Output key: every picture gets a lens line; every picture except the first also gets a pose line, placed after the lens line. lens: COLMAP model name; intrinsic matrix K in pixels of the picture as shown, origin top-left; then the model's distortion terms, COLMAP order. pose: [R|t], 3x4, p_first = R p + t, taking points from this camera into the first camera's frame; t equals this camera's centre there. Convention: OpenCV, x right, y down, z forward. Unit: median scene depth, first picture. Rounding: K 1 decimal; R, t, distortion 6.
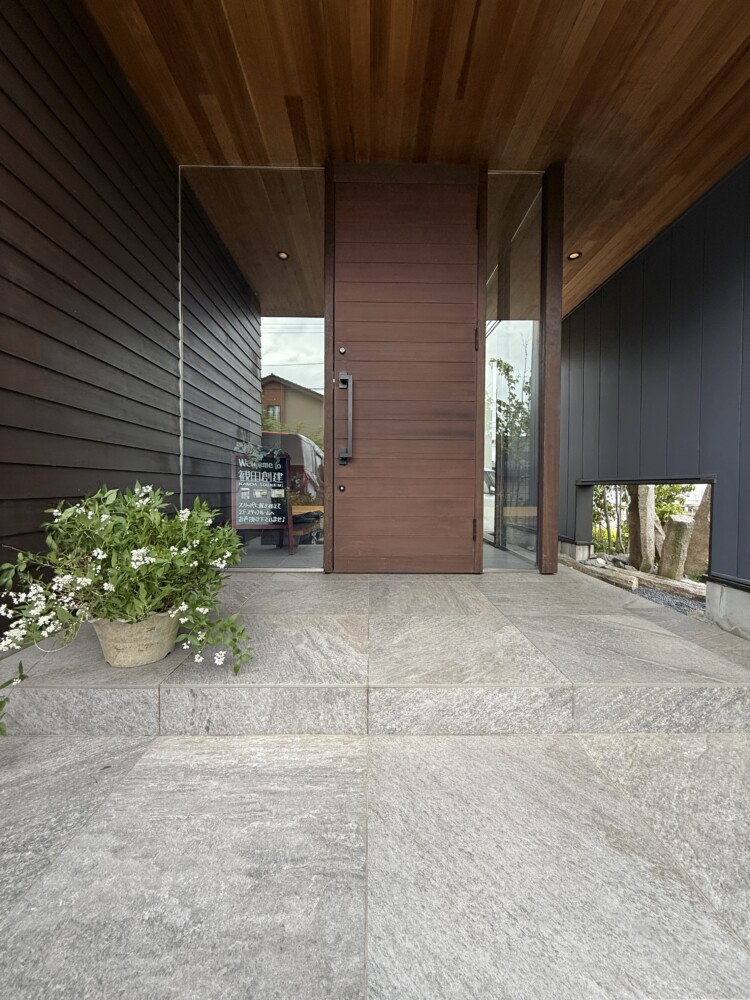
lens RADIAL K [[401.7, 0, 376.1], [0, 401.7, 497.9], [0, 0, 1]] dist [-0.000116, 0.000007]
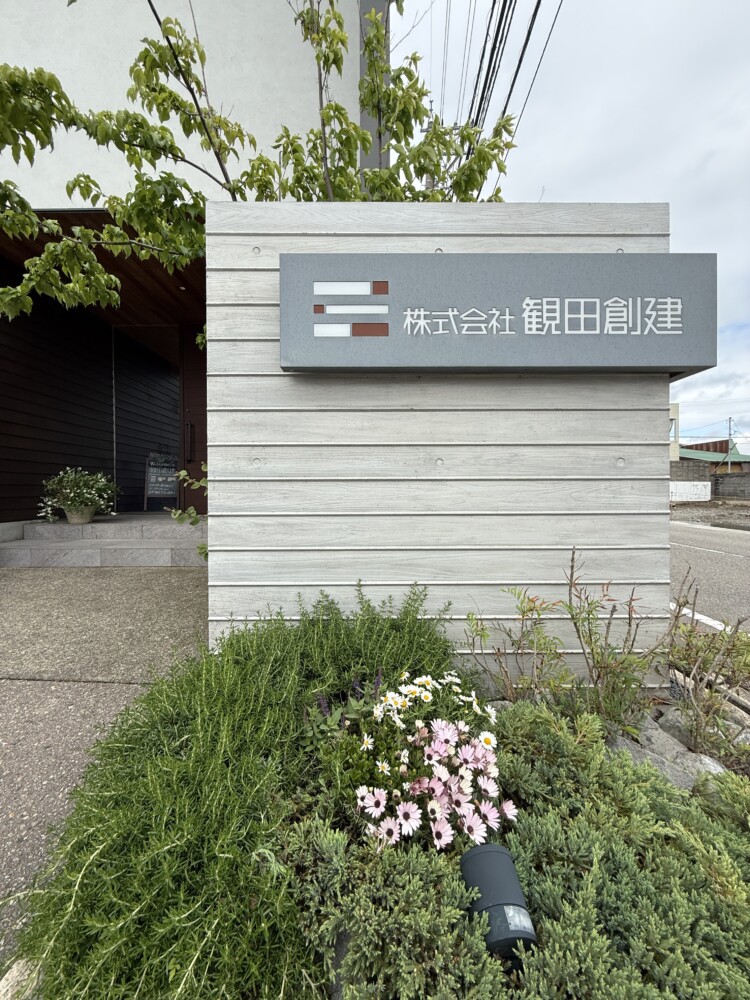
lens RADIAL K [[401.7, 0, 375.4], [0, 401.7, 498.0], [0, 0, 1]] dist [-0.000116, 0.000007]
pose [[0.999735, -0.009911, -0.020794, 0.789746], [0.009613, 0.999850, -0.014374, 0.118612], [0.020933, 0.014171, 0.999680, -0.925931]]
